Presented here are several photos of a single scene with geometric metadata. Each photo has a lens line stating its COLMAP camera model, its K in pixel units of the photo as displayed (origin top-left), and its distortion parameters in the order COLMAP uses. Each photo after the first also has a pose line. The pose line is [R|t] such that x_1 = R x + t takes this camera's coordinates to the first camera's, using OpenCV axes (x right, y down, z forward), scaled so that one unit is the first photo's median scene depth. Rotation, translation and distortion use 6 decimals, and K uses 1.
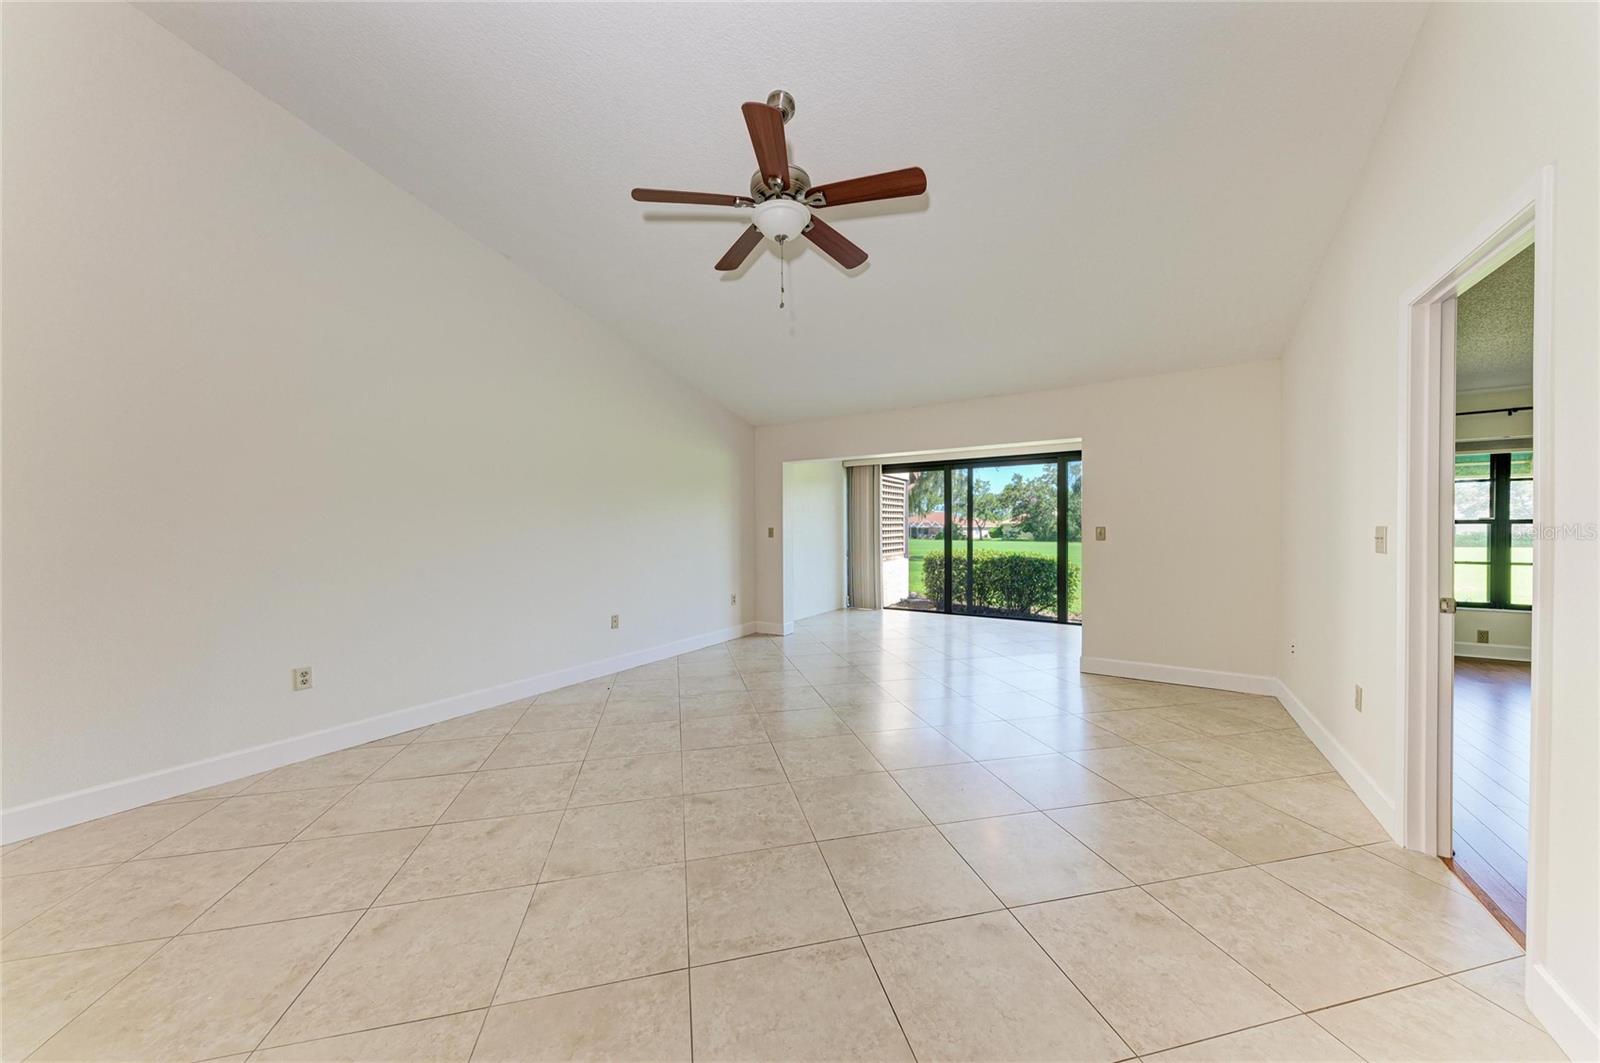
lens RADIAL K [[542.0, 0, 801.0], [0, 542.0, 533.6], [0, 0, 1]] dist [0.023225, -0.005950]
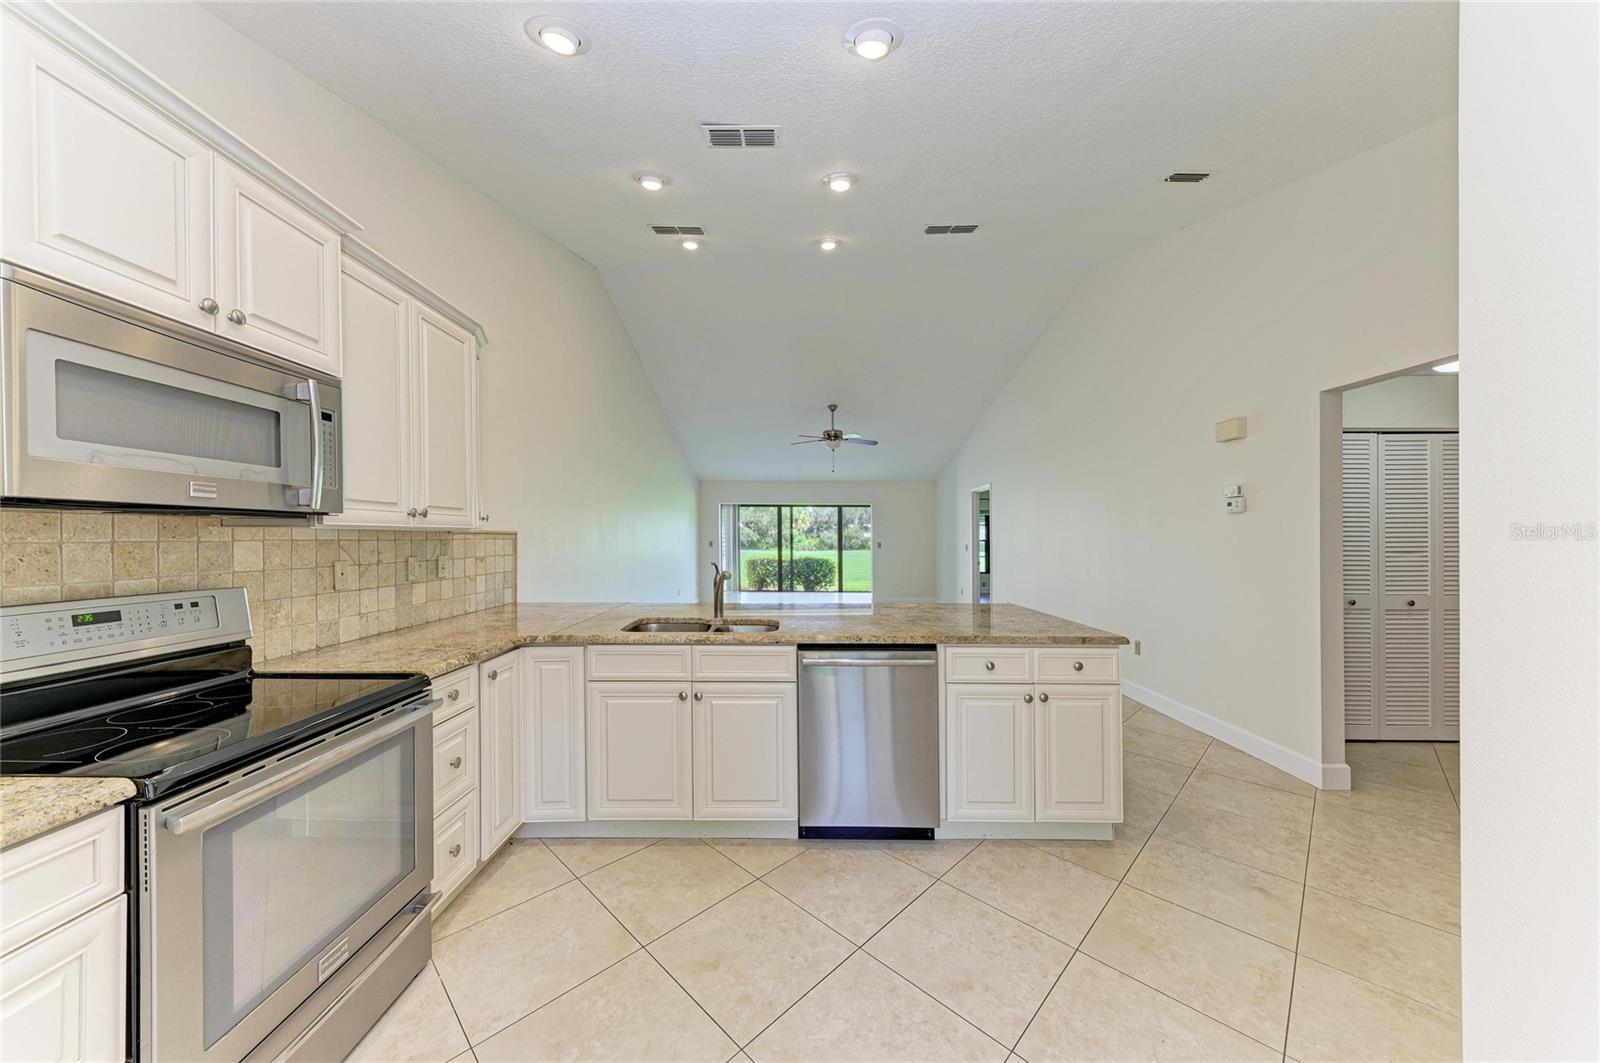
lens RADIAL K [[547.5, 0, 794.3], [0, 547.5, 533.7], [0, 0, 1]] dist [0.001213, 0.000123]
pose [[0.847497, 0.010608, 0.530694, -0.683026], [-0.002325, 0.999865, -0.016273, -0.006892], [-0.530795, 0.012558, 0.847407, -0.546333]]
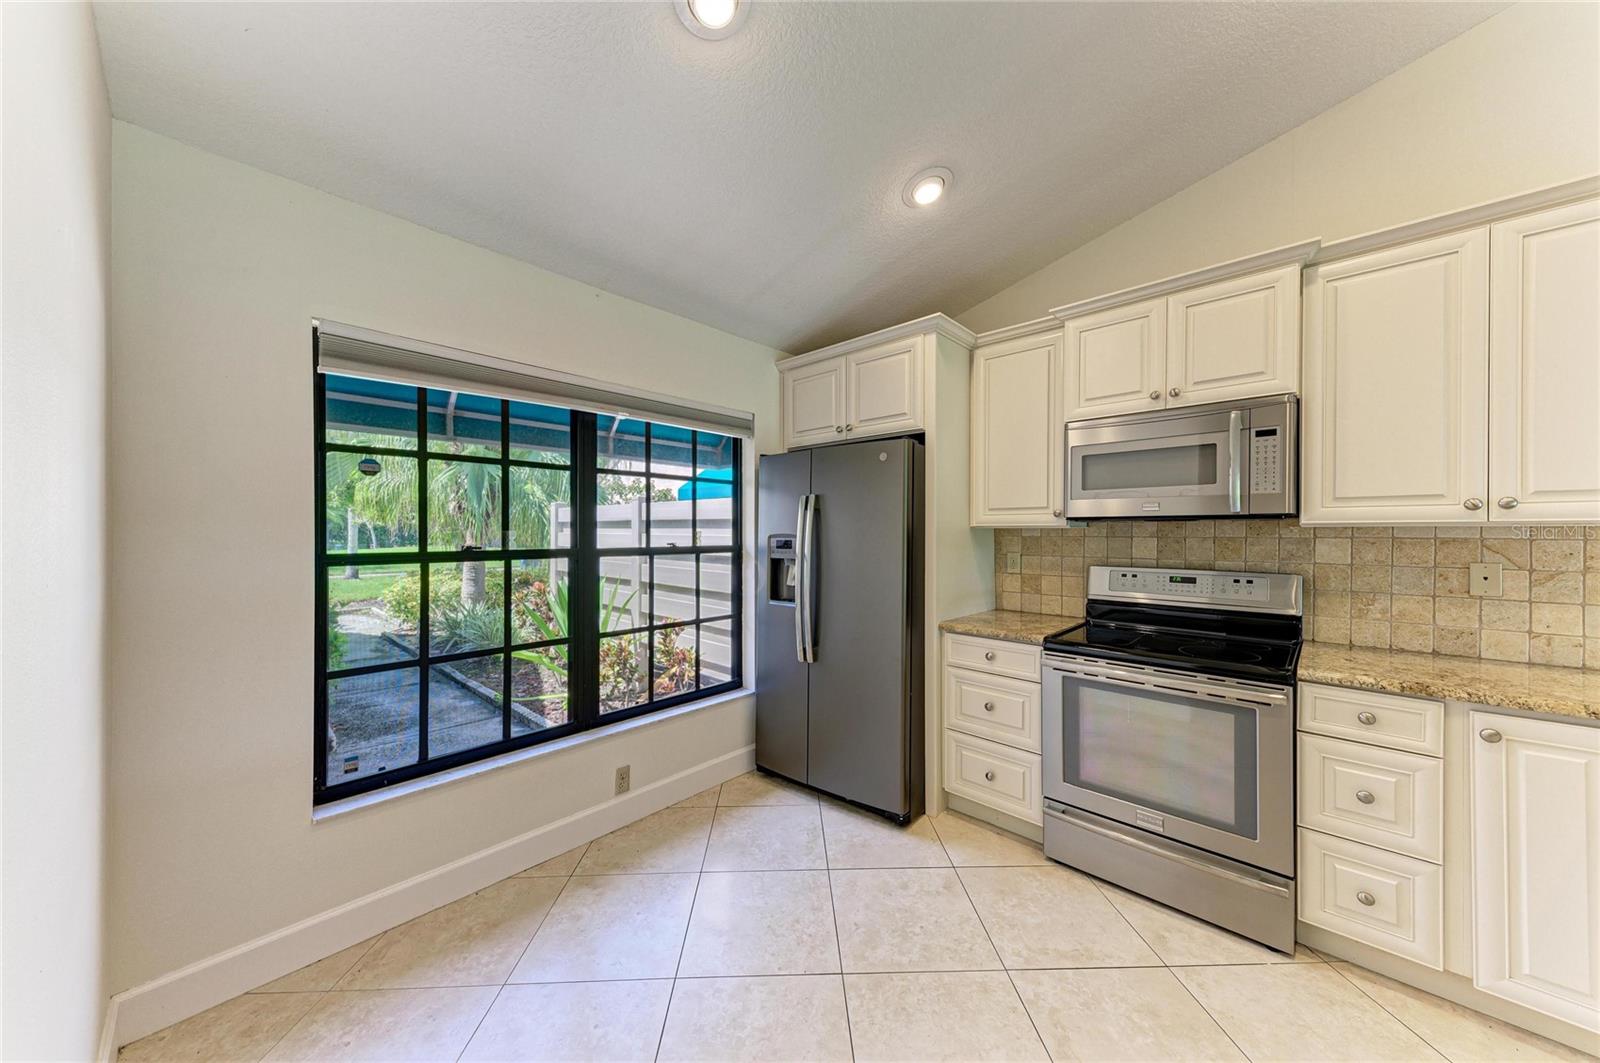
lens RADIAL K [[541.4, 0, 804.7], [0, 541.4, 535.4], [0, 0, 1]] dist [0.029765, -0.008481]
pose [[-0.194791, 0.009911, -0.980795, -0.400708], [-0.008780, 0.999891, 0.011848, -0.009601], [0.980805, 0.010919, -0.194683, -0.414965]]
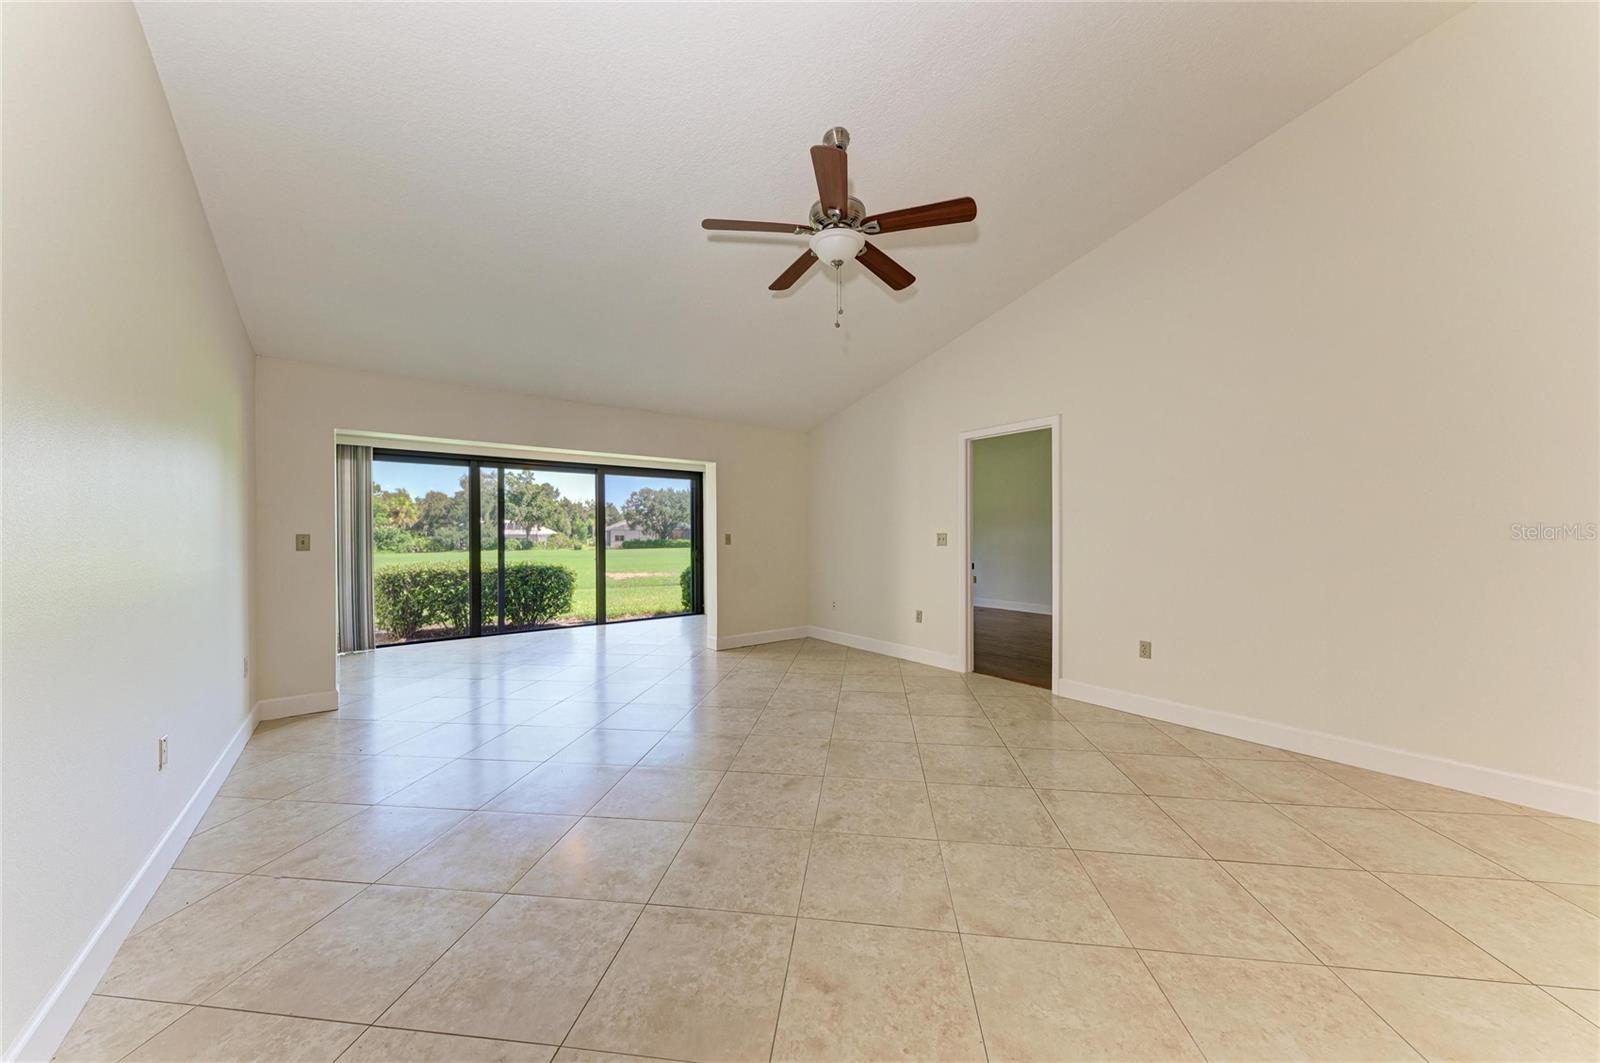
lens RADIAL K [[542.0, 0, 801.0], [0, 542.0, 533.6], [0, 0, 1]] dist [0.023225, -0.005950]
pose [[0.350270, 0.004214, 0.936639, -0.390742], [0.011243, 0.999899, -0.008703, -0.000069], [-0.936581, 0.013580, 0.350188, 0.256959]]
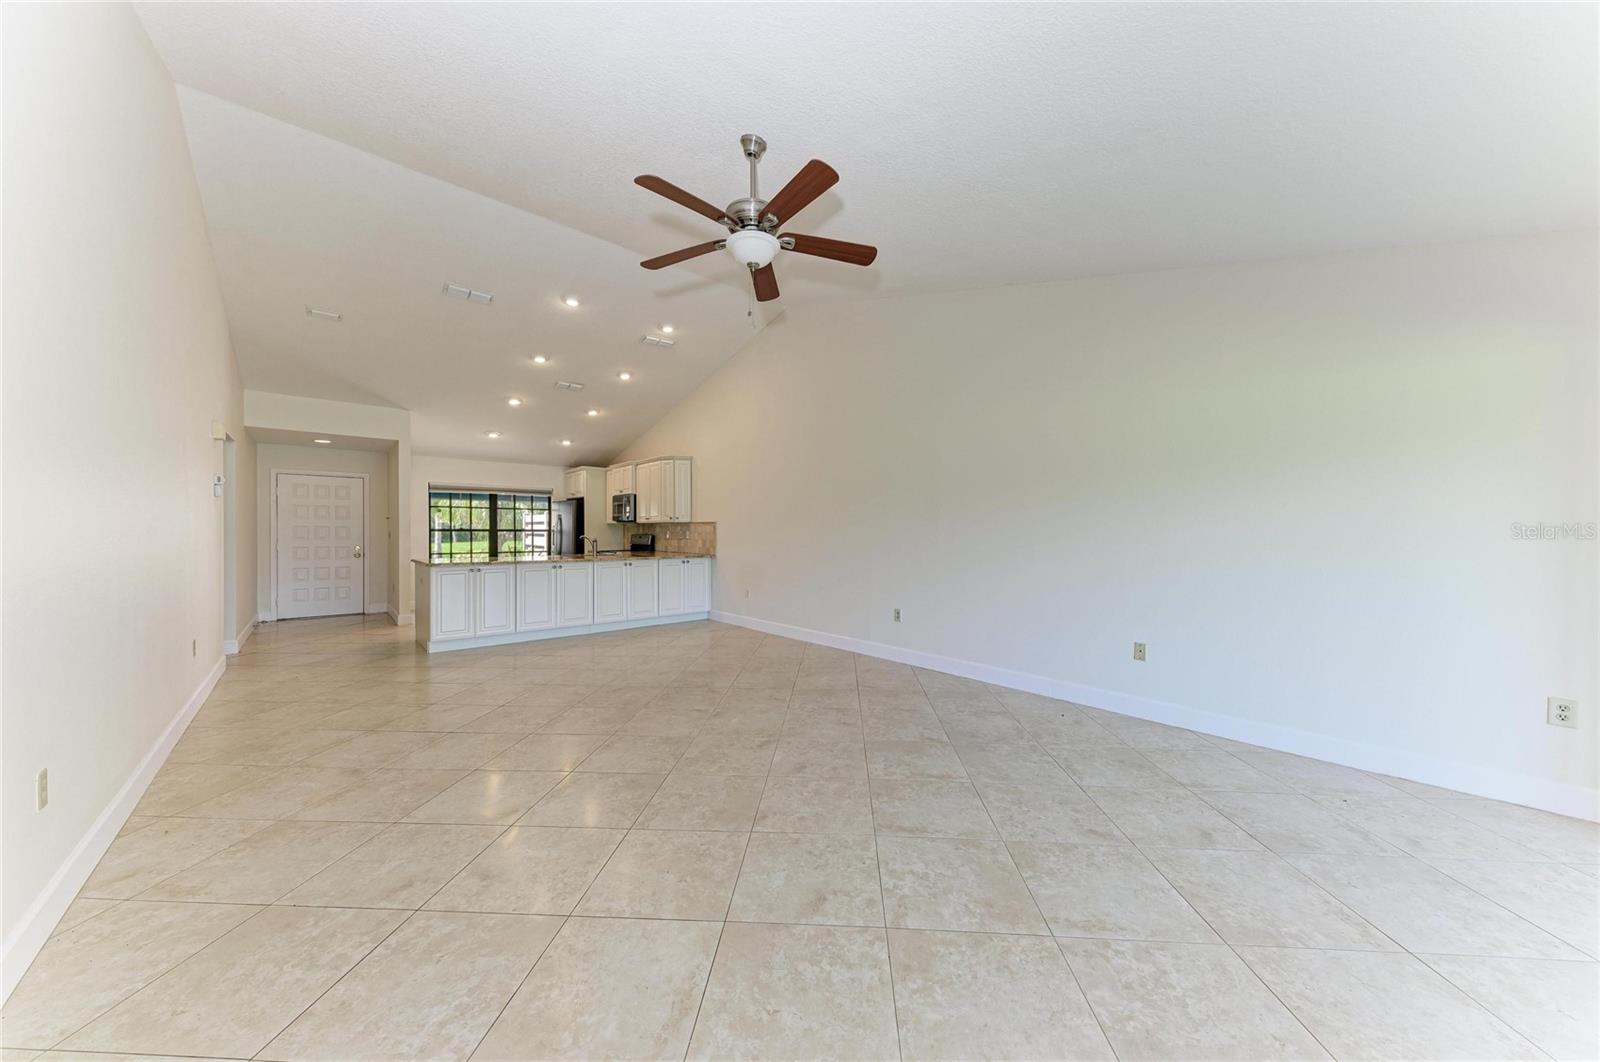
lens RADIAL K [[541.4, 0, 804.7], [0, 541.4, 534.9], [0, 0, 1]] dist [0.029765, -0.008481]
pose [[-0.290298, 0.010733, -0.956876, 0.363223], [-0.009039, 0.999862, 0.013958, -0.006844], [0.956893, 0.012701, -0.290161, 0.523499]]
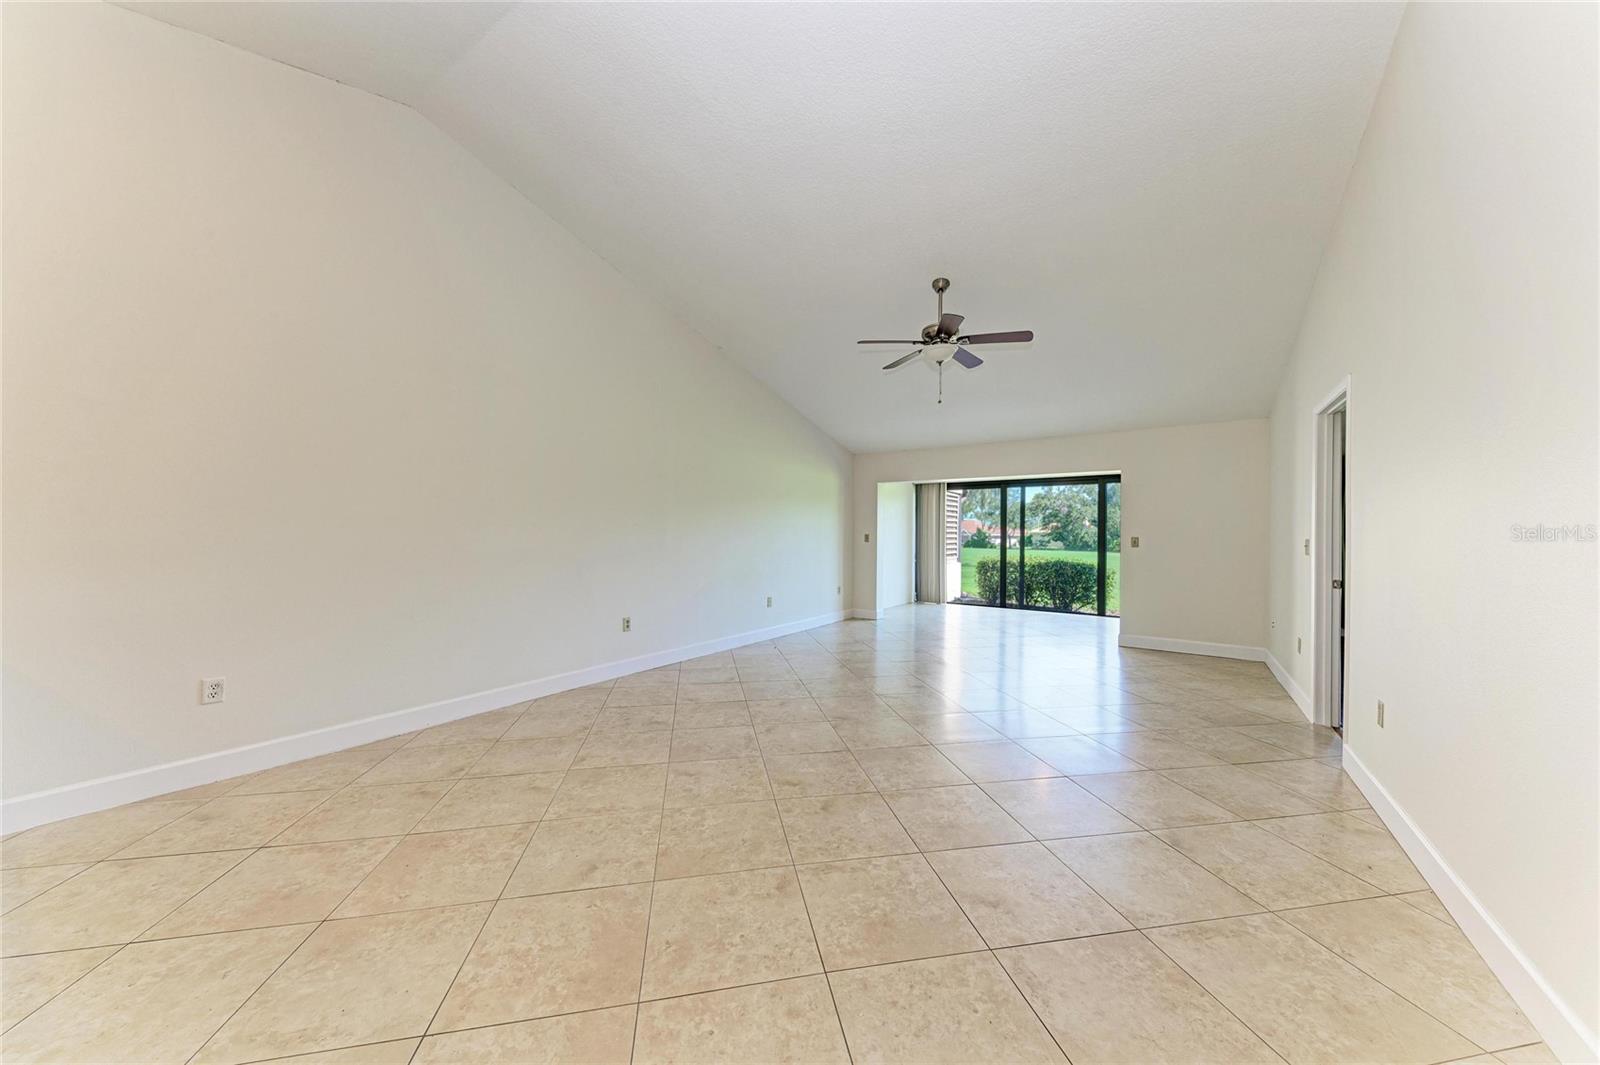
lens RADIAL K [[542.0, 0, 801.0], [0, 542.0, 534.6], [0, 0, 1]] dist [0.023225, -0.005950]
pose [[0.998957, 0.012919, -0.043792, -0.140230], [-0.013317, 0.999873, -0.008795, 0.002592], [0.043673, 0.009369, 0.999002, -0.249311]]
